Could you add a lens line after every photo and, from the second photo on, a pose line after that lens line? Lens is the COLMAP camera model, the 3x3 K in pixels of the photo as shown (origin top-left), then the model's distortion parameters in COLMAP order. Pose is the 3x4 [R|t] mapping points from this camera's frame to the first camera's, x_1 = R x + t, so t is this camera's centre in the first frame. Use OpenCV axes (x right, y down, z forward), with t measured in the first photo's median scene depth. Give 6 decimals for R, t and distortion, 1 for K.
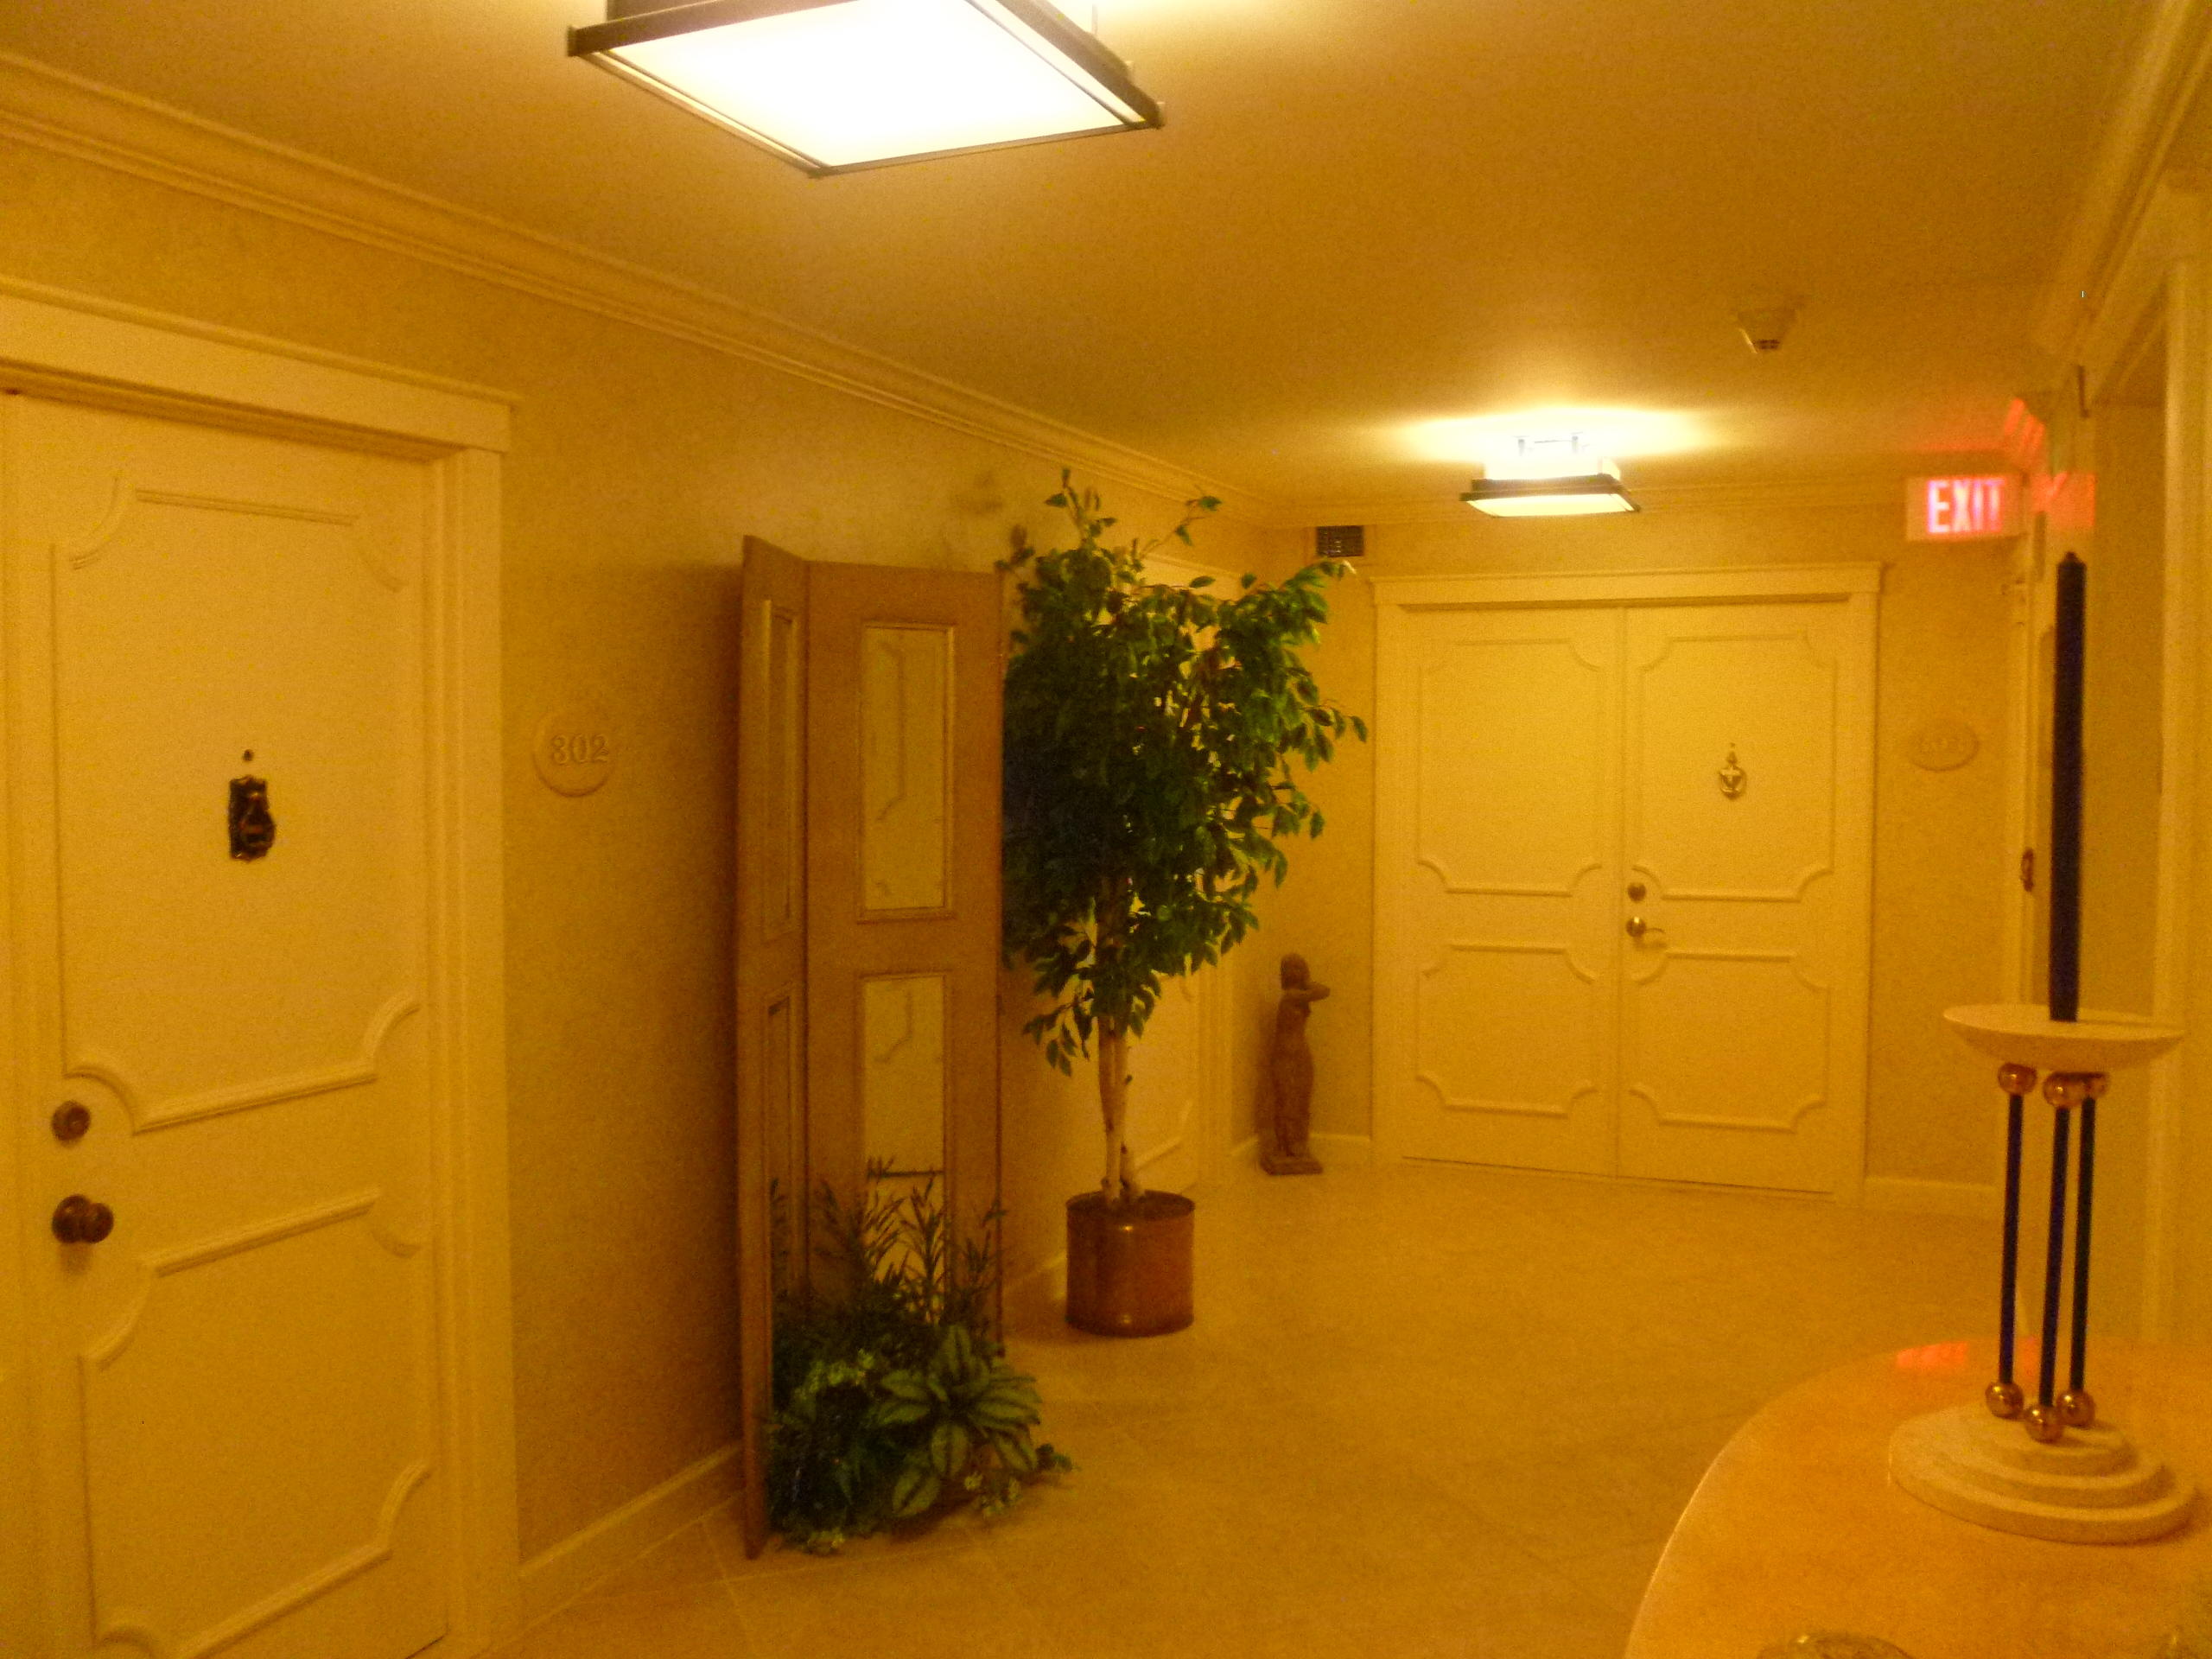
lens RADIAL K [[1854.8, 0, 1093.2], [0, 1854.8, 827.1], [0, 0, 1]] dist [-0.090330, 0.035681]
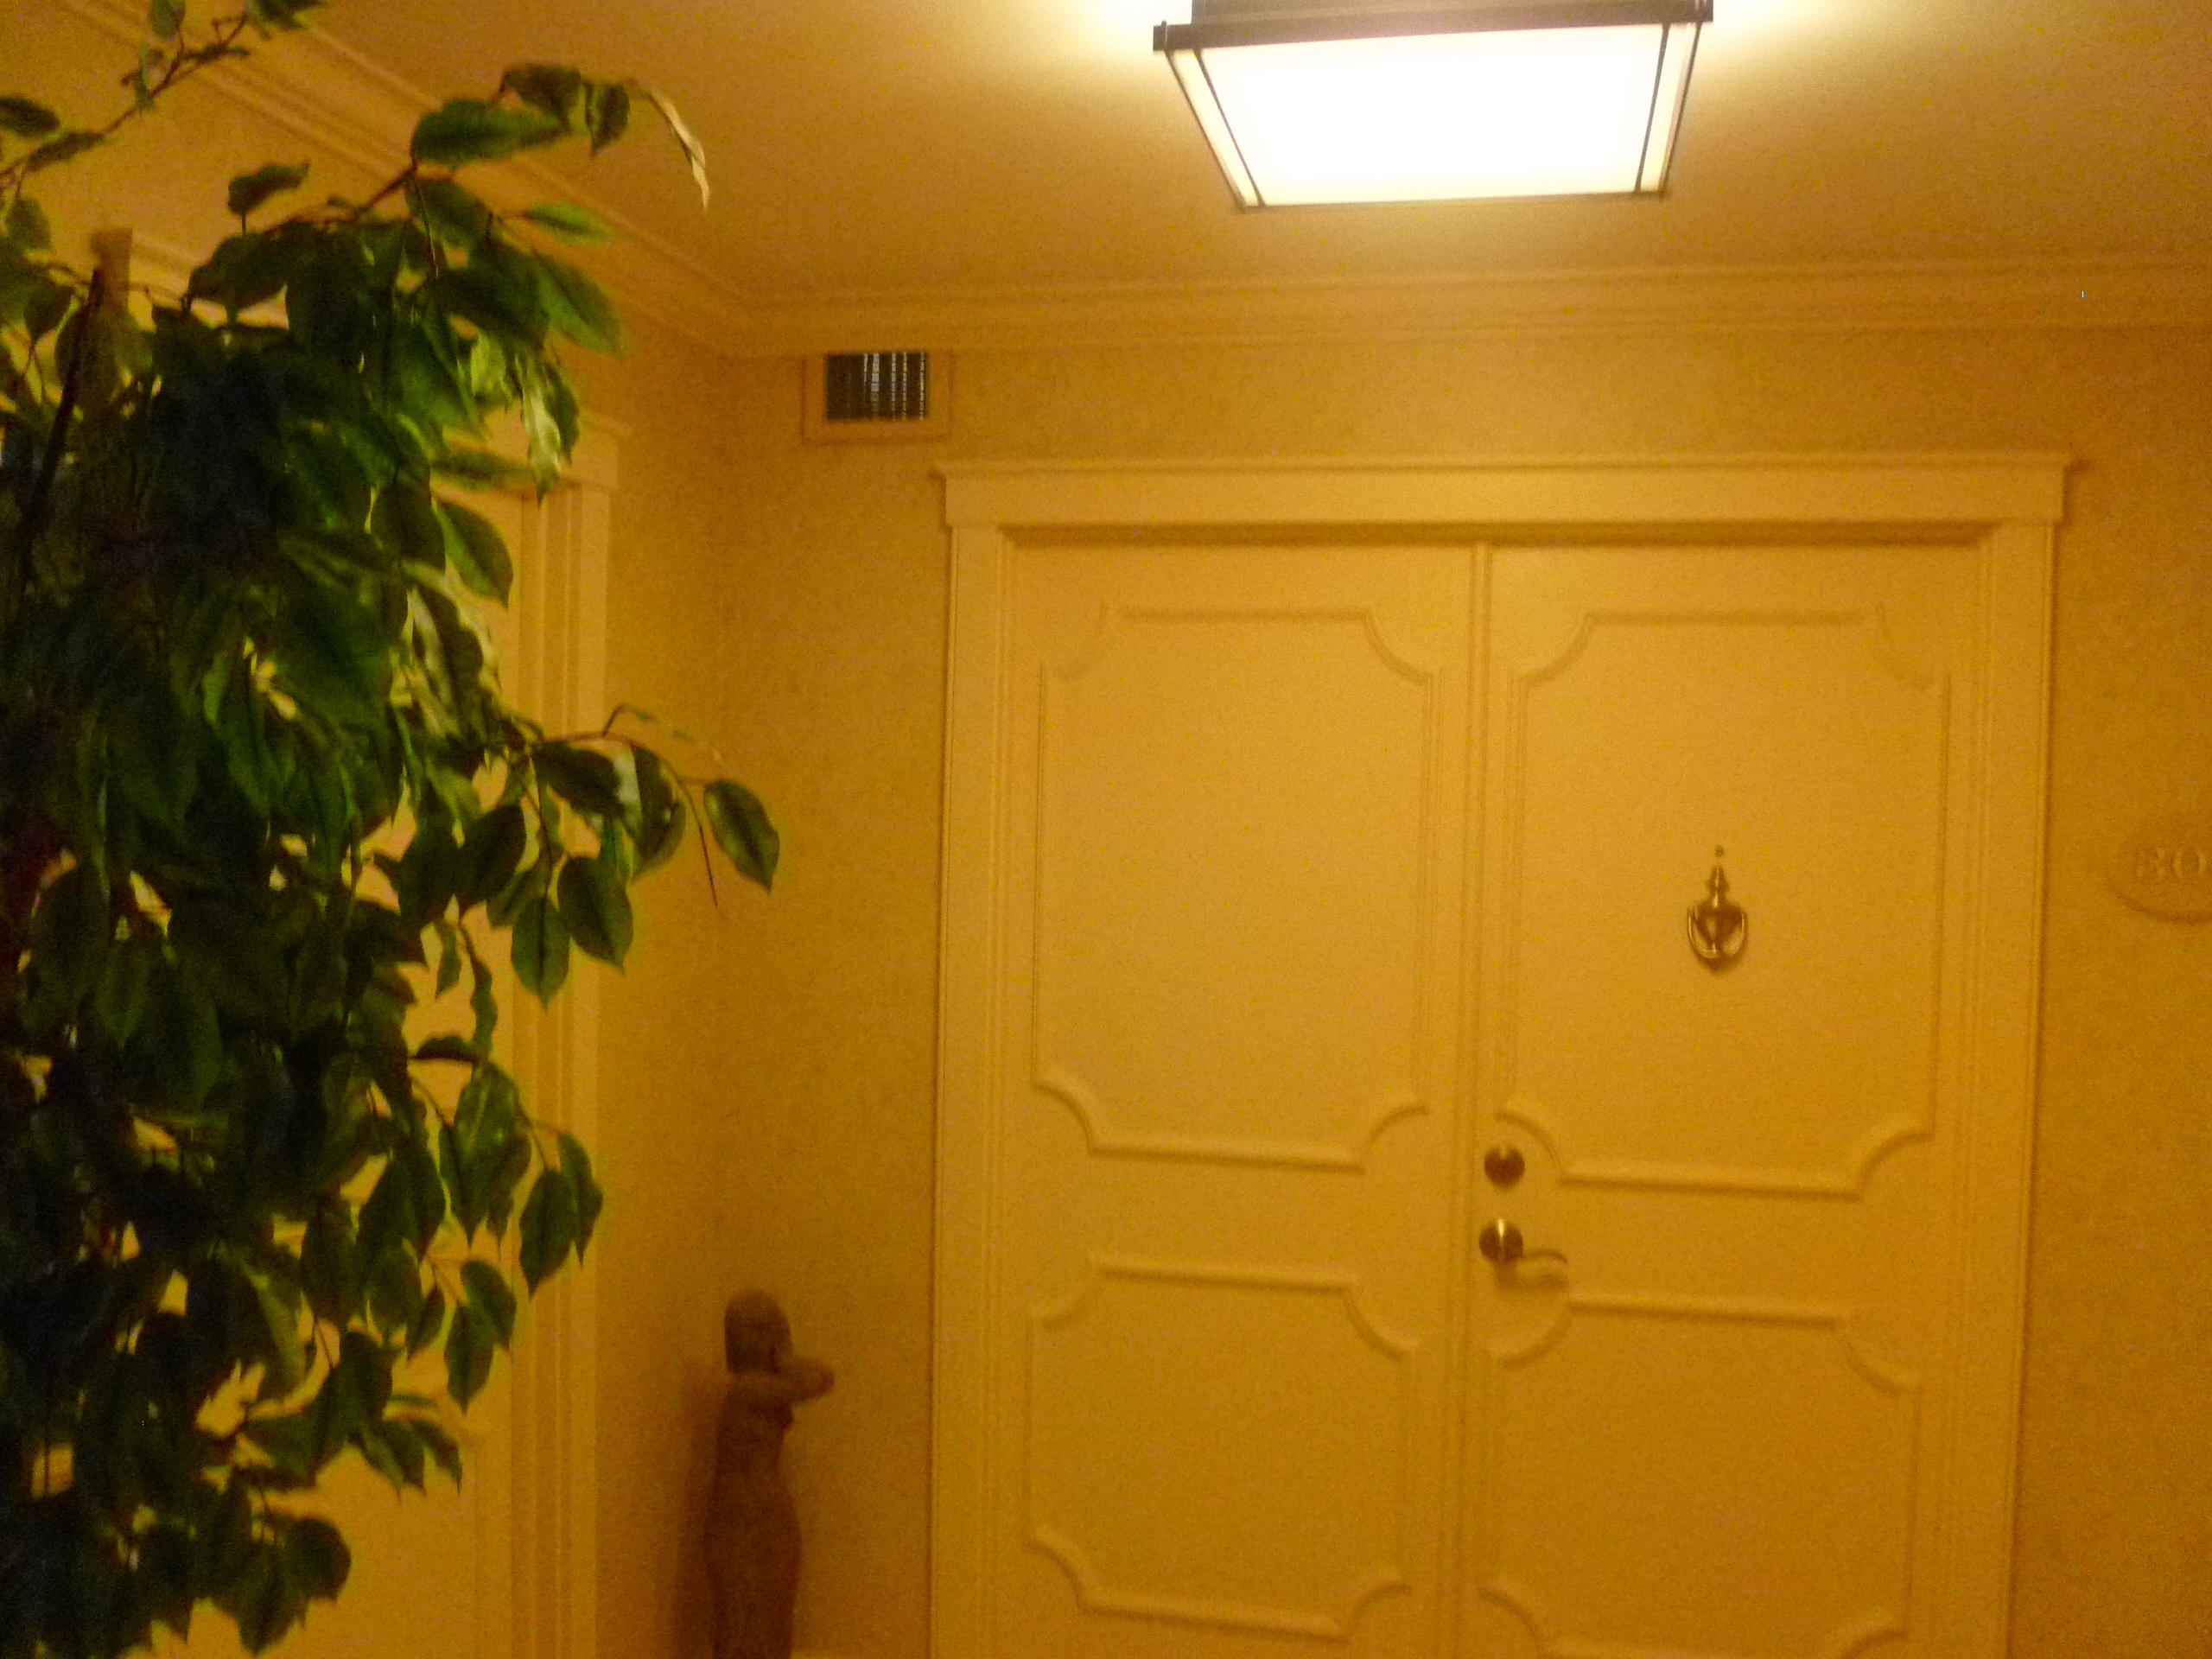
lens RADIAL K [[1854.8, 0, 1106.7], [0, 1854.8, 828.2], [0, 0, 1]] dist [-0.090330, 0.035681]
pose [[0.981289, 0.019032, 0.191600, 0.109261], [-0.014613, 0.999594, -0.024452, -0.036529], [-0.191987, 0.021195, 0.981168, 0.570508]]
